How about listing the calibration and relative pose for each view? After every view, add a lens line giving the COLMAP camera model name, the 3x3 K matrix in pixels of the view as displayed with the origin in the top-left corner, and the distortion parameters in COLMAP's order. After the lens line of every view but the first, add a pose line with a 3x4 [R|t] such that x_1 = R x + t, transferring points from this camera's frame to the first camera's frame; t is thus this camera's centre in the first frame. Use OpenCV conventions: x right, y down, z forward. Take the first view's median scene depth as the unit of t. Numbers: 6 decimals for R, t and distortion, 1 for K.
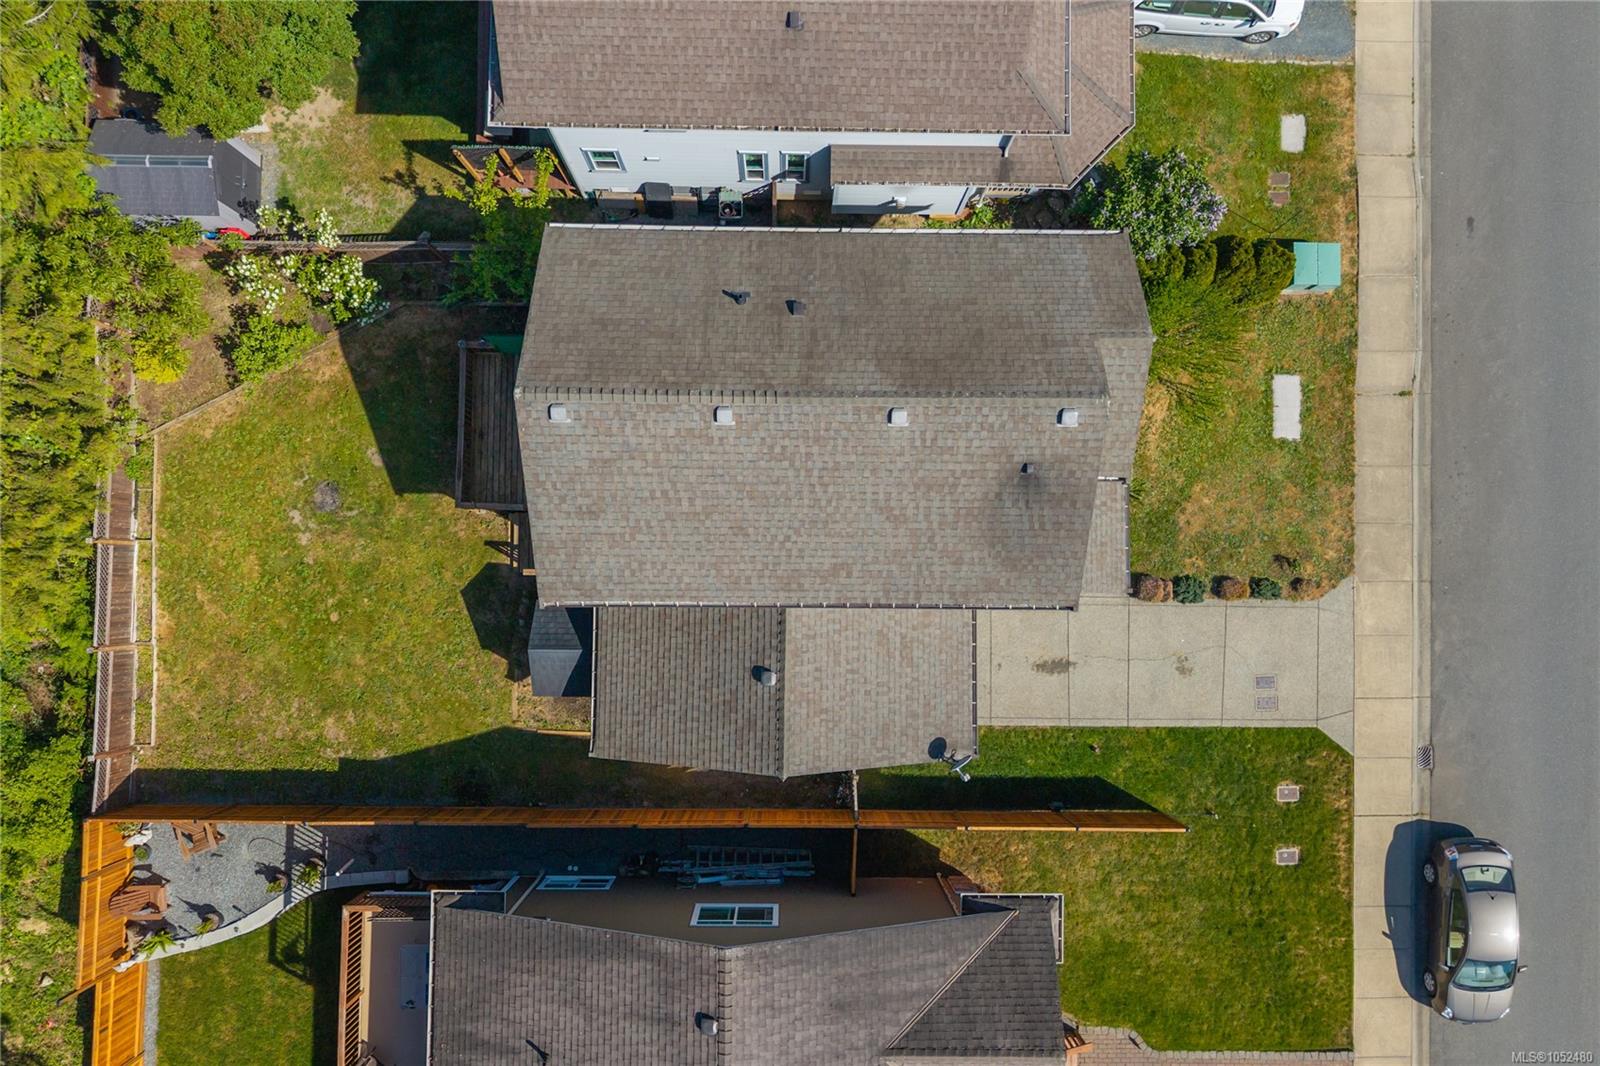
lens RADIAL K [[1083.1, 0, 834.0], [0, 1083.1, 539.9], [0, 0, 1]] dist [0.010538, -0.012745]
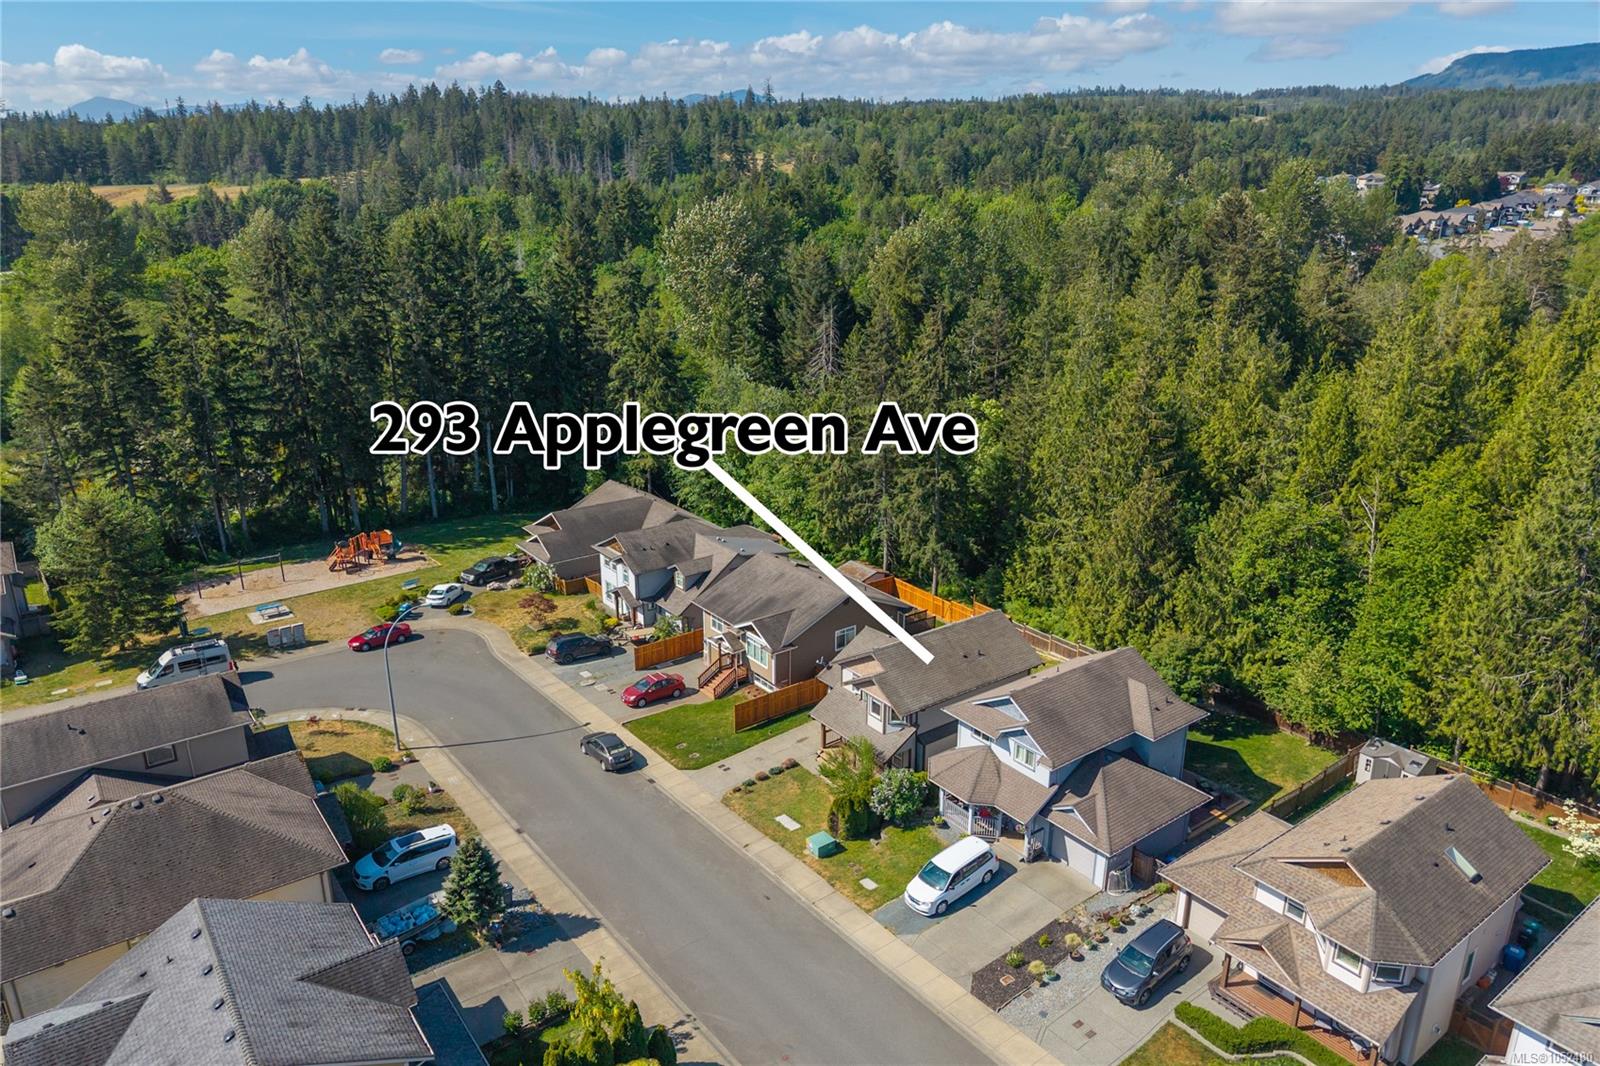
lens RADIAL K [[1083.1, 0, 793.4], [0, 1083.1, 501.7], [0, 0, 1]] dist [0.010538, -0.012745]
pose [[-0.798551, 0.143125, -0.584664, 1.645406], [-0.601912, -0.182795, 0.777360, -1.762278], [0.004386, 0.972677, 0.232120, -0.131835]]
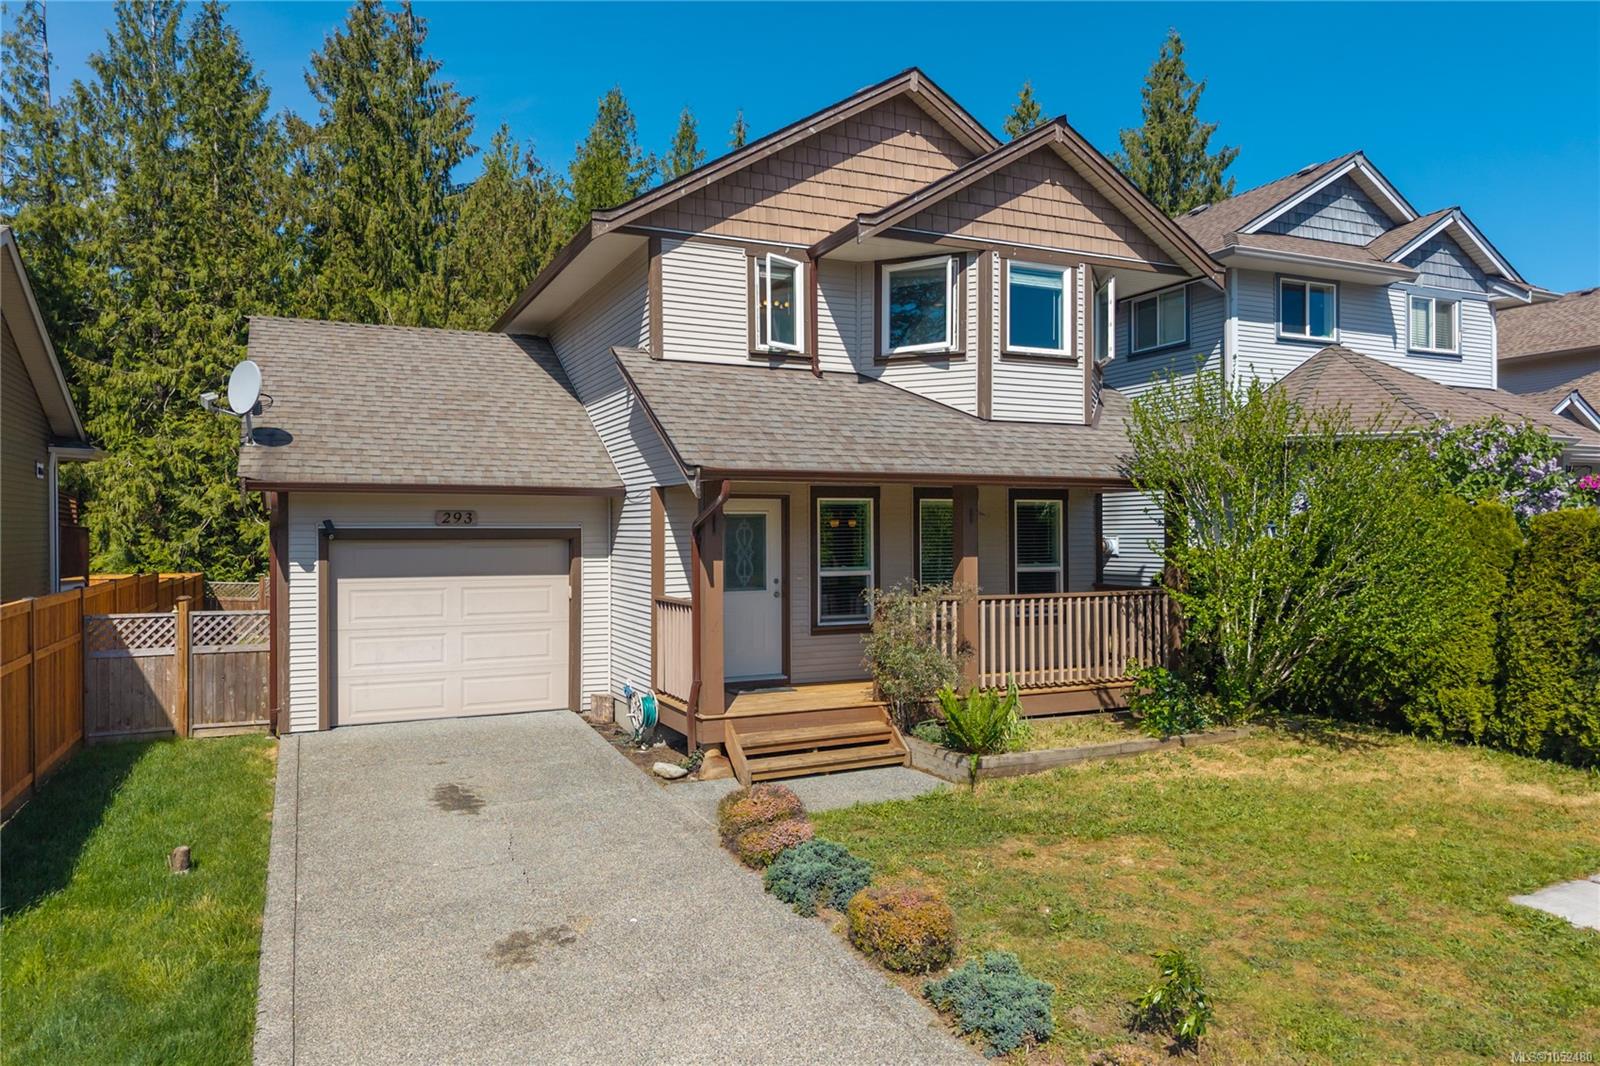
lens RADIAL K [[1083.1, 0, 803.5], [0, 1083.1, 536.9], [0, 0, 1]] dist [0.010538, -0.012745]
pose [[0.427914, -0.031651, -0.903265, 0.588438], [-0.901314, 0.059423, -0.429072, 0.165566], [0.067256, 0.997731, -0.003100, 0.937402]]
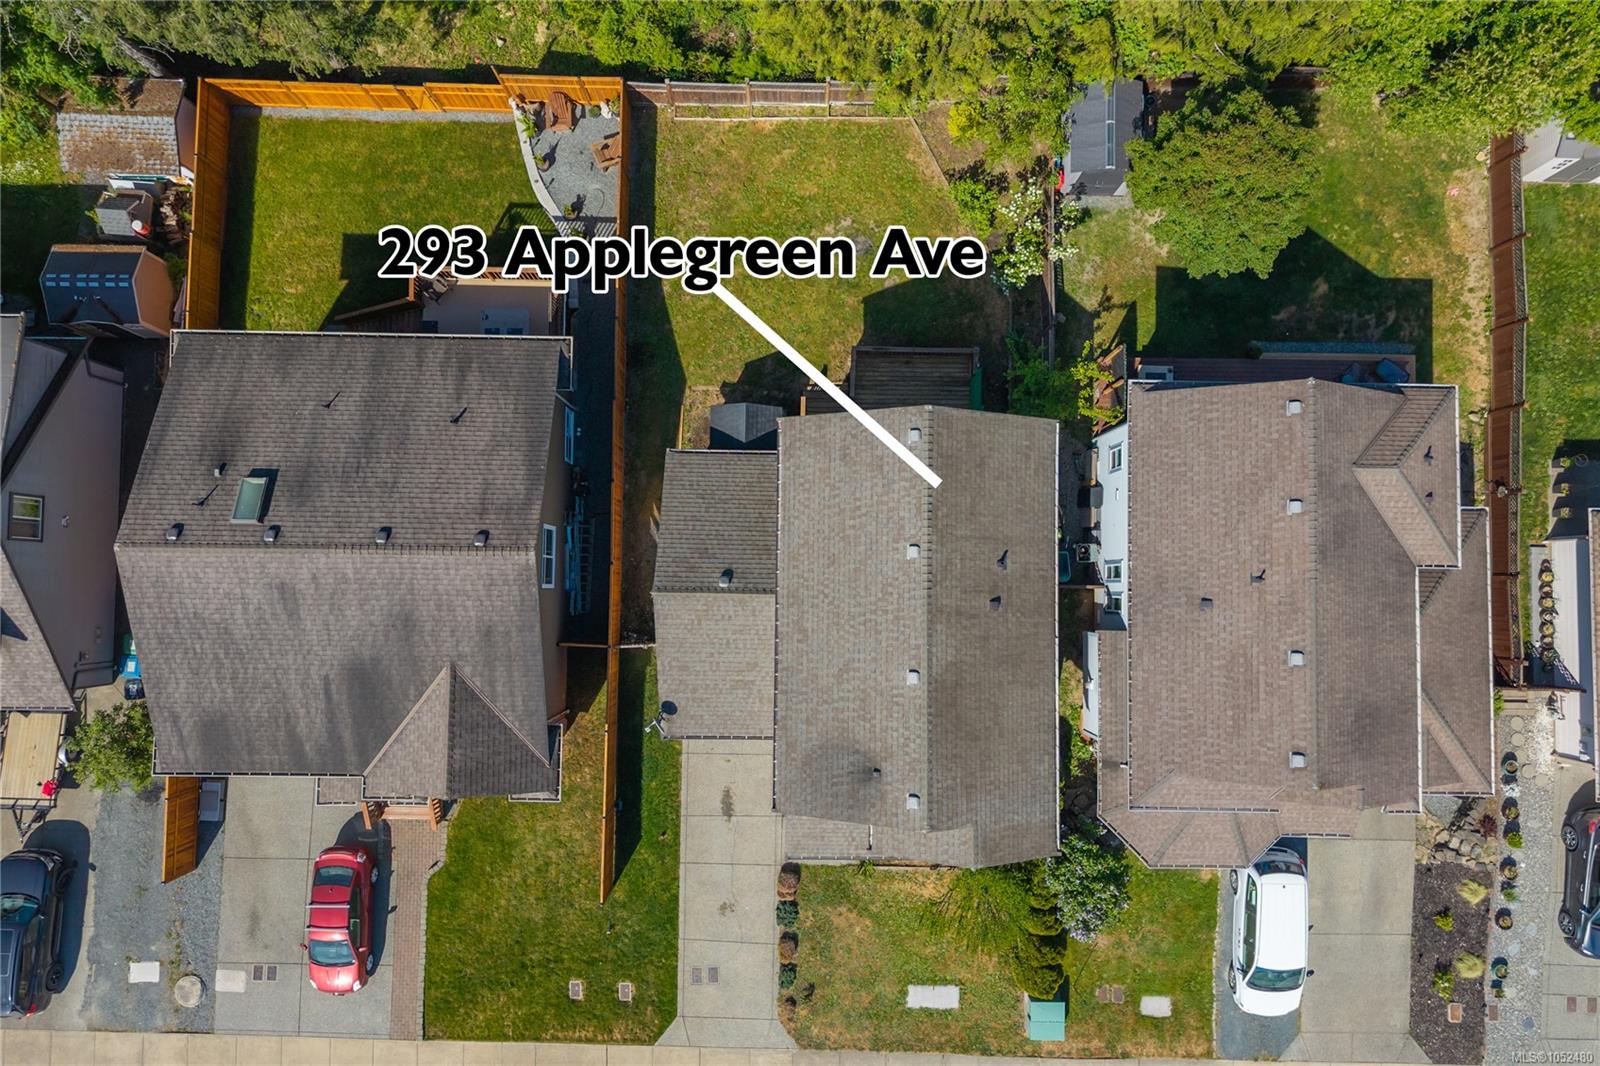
lens RADIAL K [[1083.1, 0, 793.1], [0, 1083.1, 566.2], [0, 0, 1]] dist [0.010538, -0.012745]
pose [[-0.005509, 0.997760, -0.066675, 0.008269], [-0.999143, -0.002757, 0.041299, -0.012470], [0.041023, 0.066846, 0.996920, -0.293165]]
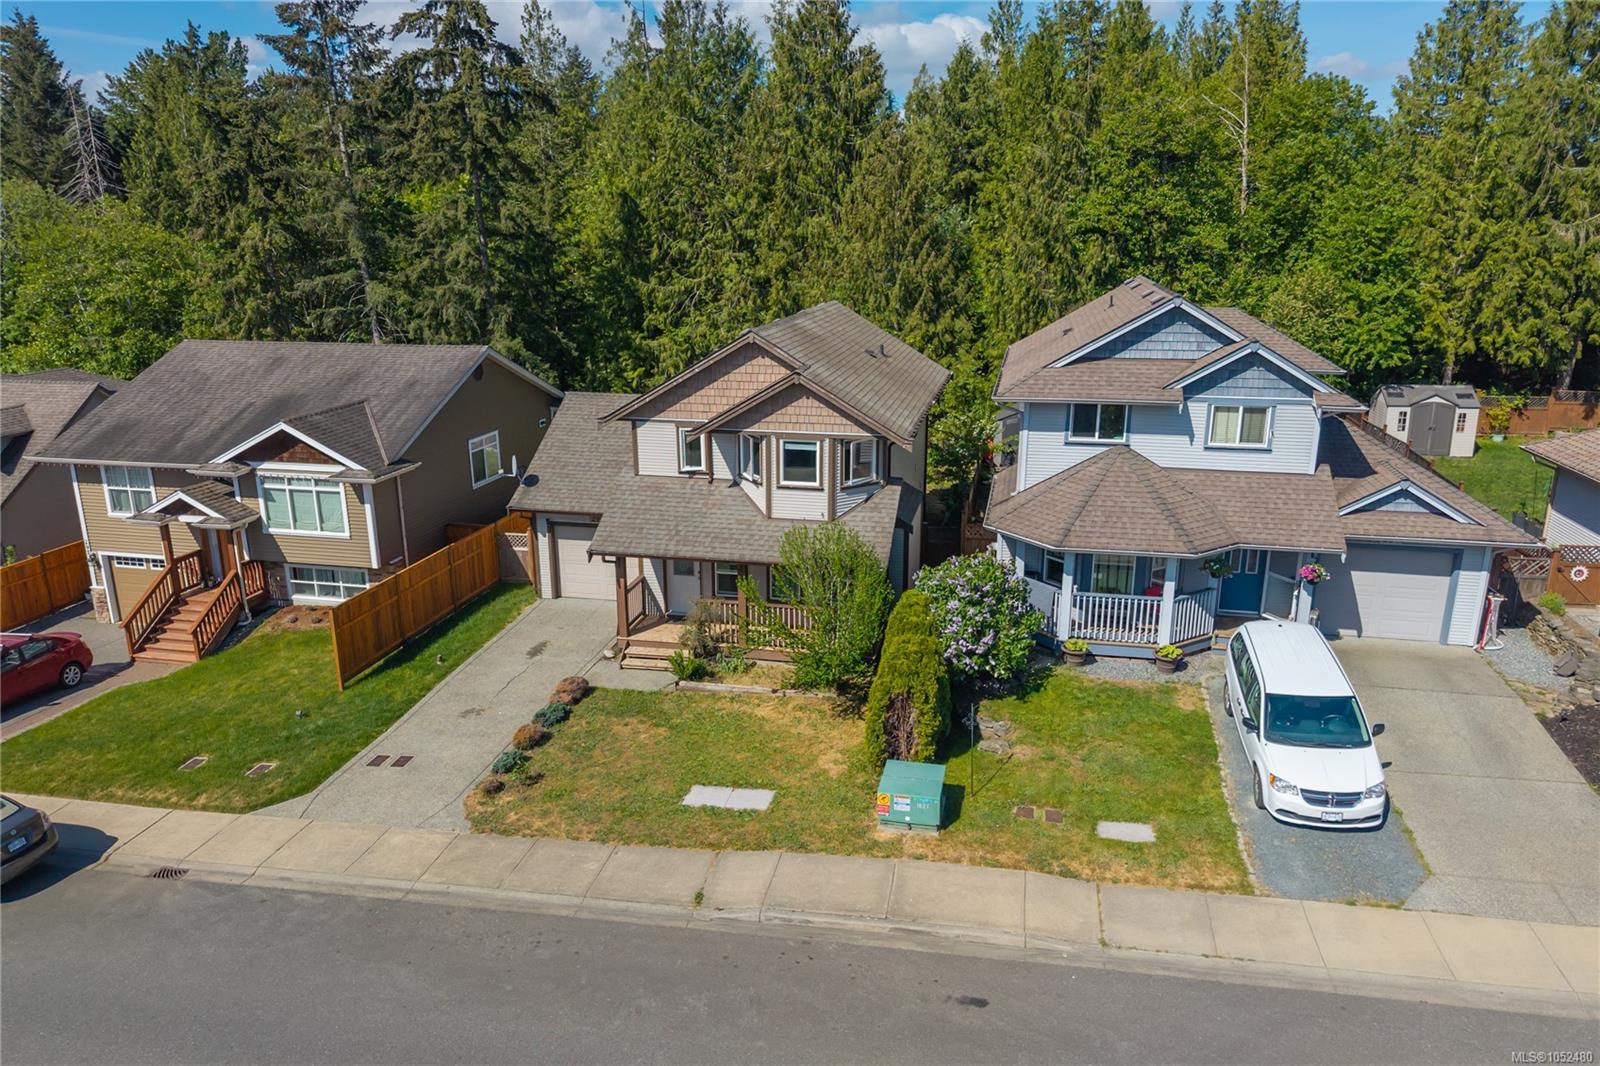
lens RADIAL K [[1083.1, 0, 801.8], [0, 1083.1, 538.3], [0, 0, 1]] dist [0.010538, -0.012745]
pose [[-0.203387, 0.237525, -0.949850, 1.092931], [-0.977937, -0.002050, 0.208889, -0.333049], [0.047669, 0.971379, 0.232702, 0.691218]]
